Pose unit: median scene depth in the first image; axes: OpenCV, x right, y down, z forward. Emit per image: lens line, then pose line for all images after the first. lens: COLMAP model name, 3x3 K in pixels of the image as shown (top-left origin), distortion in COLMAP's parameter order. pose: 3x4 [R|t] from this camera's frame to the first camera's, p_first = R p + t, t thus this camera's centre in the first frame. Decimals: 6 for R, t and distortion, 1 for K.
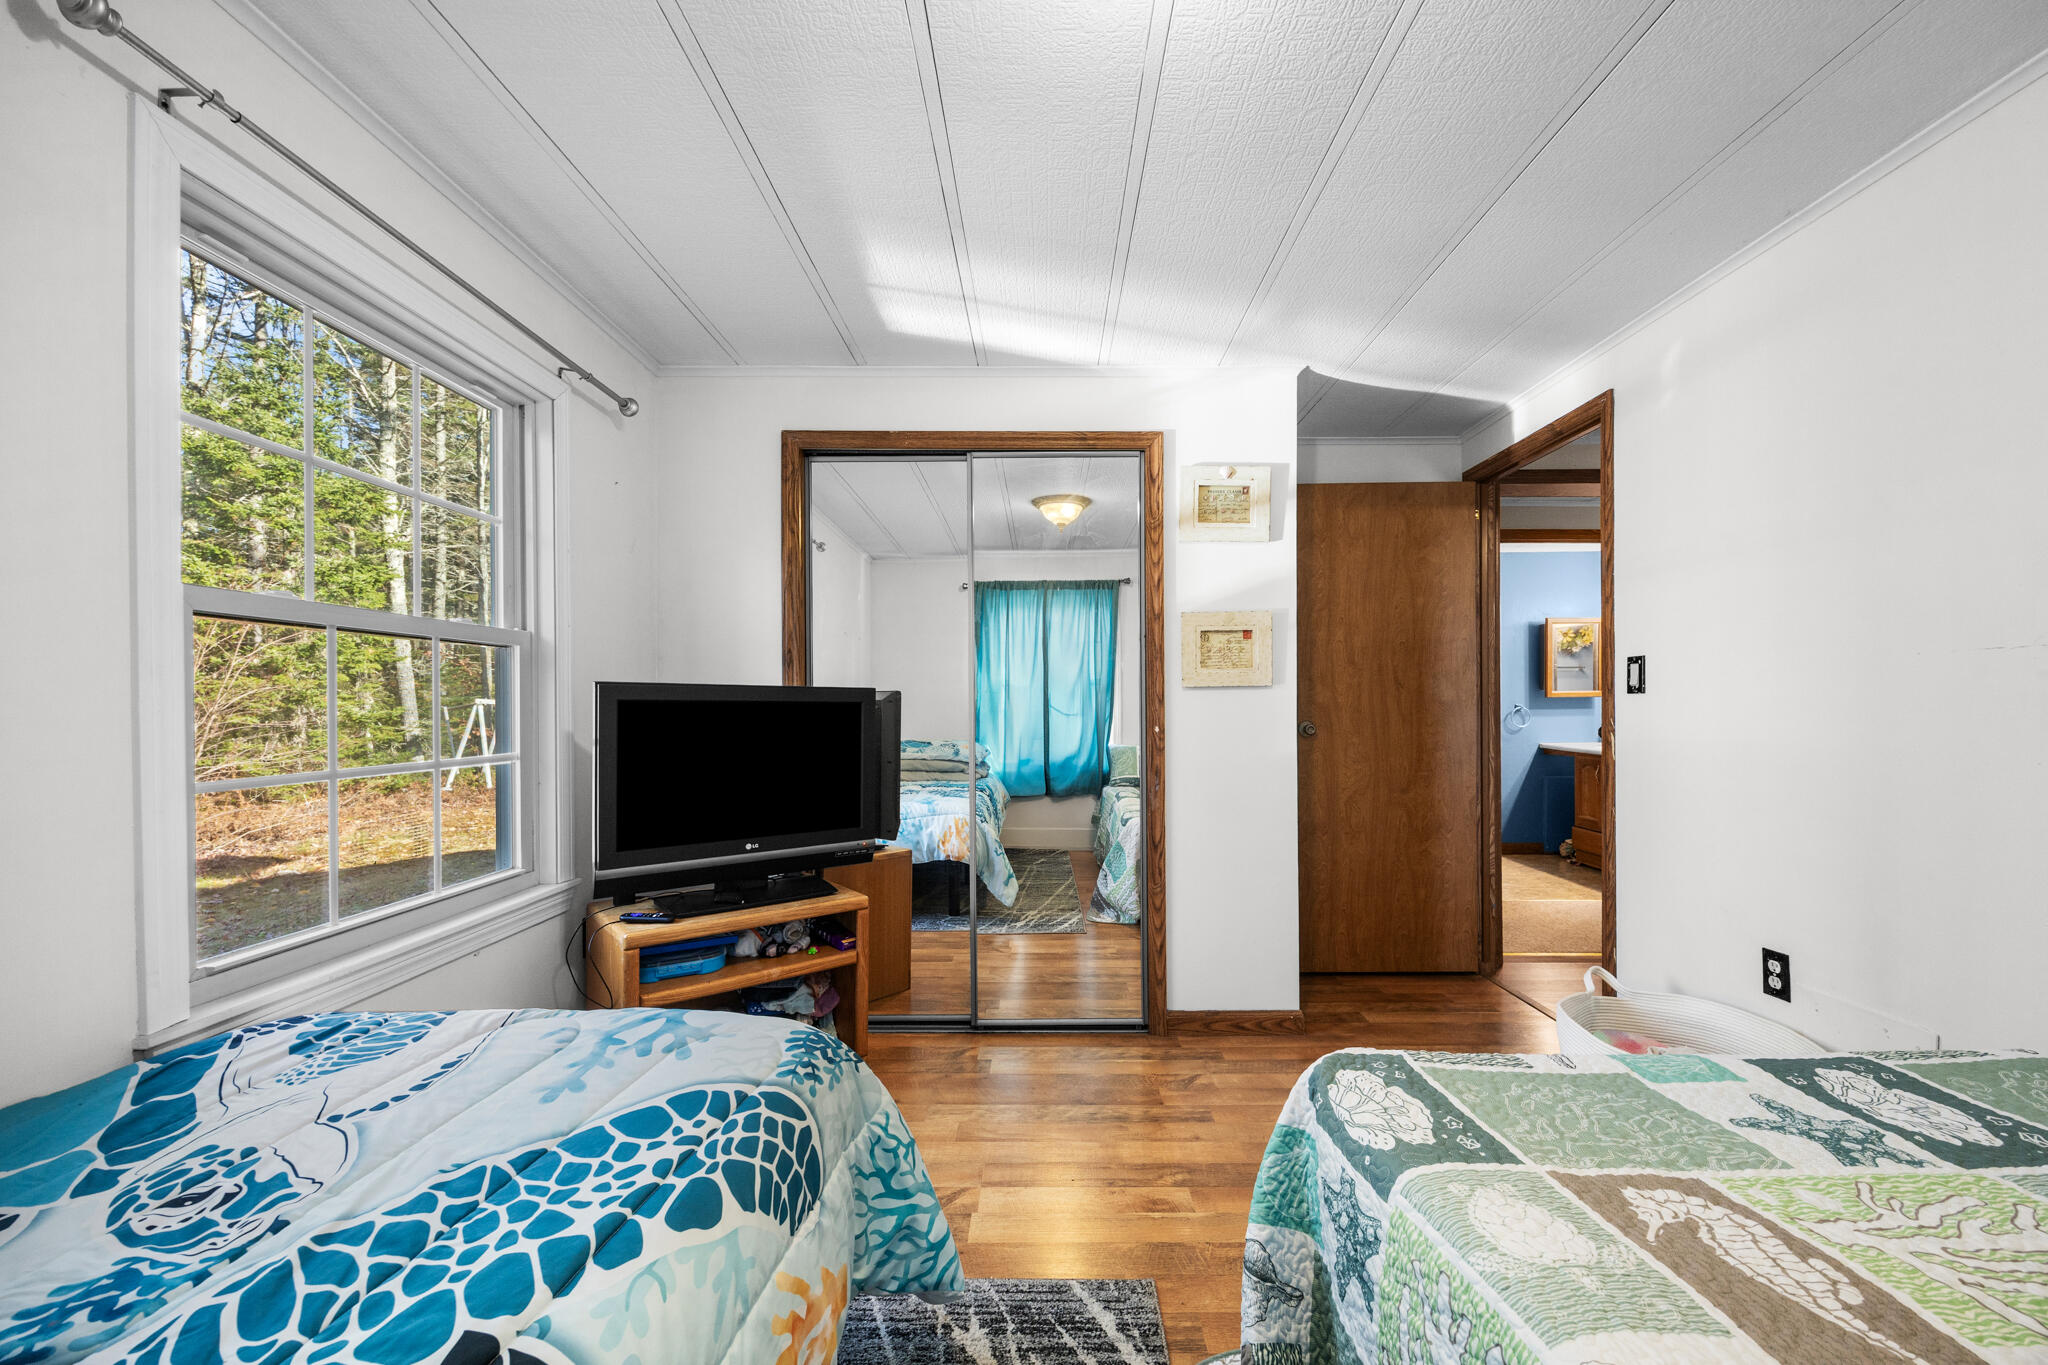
lens RADIAL K [[809.7, 0, 1034.9], [0, 809.7, 698.0], [0, 0, 1]] dist [0.000009, -0.000048]
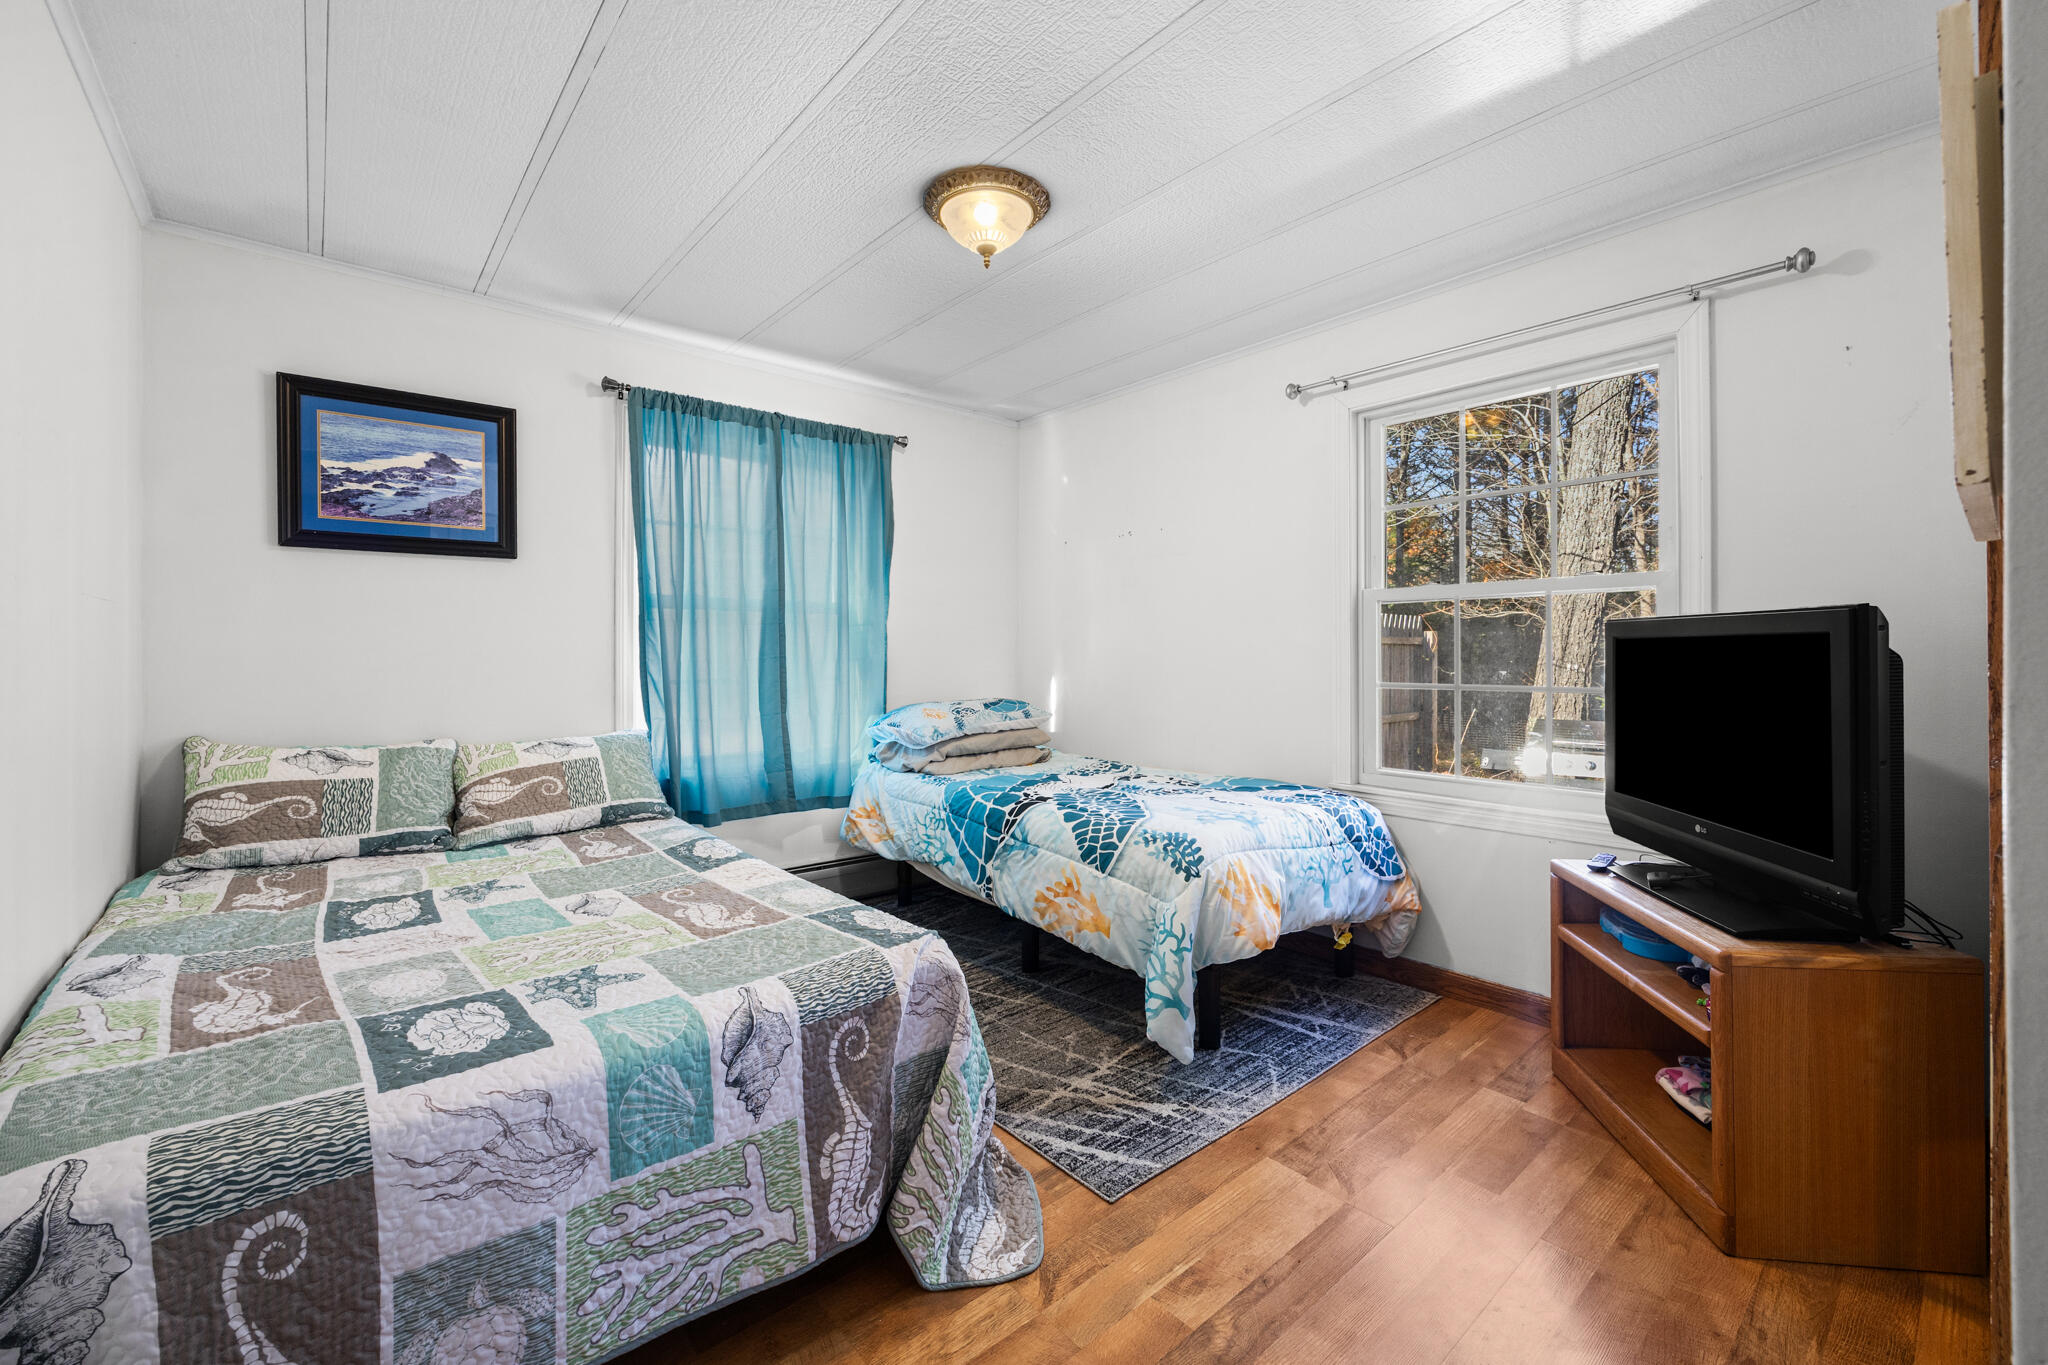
lens RADIAL K [[805.8, 0, 1038.5], [0, 805.8, 651.6], [0, 0, 1]] dist [-0.000970, -0.000141]
pose [[-0.748399, 0.006832, -0.663214, 1.146362], [0.008346, 0.999965, 0.000883, 0.015917], [0.663197, -0.004874, -0.748429, 2.198888]]
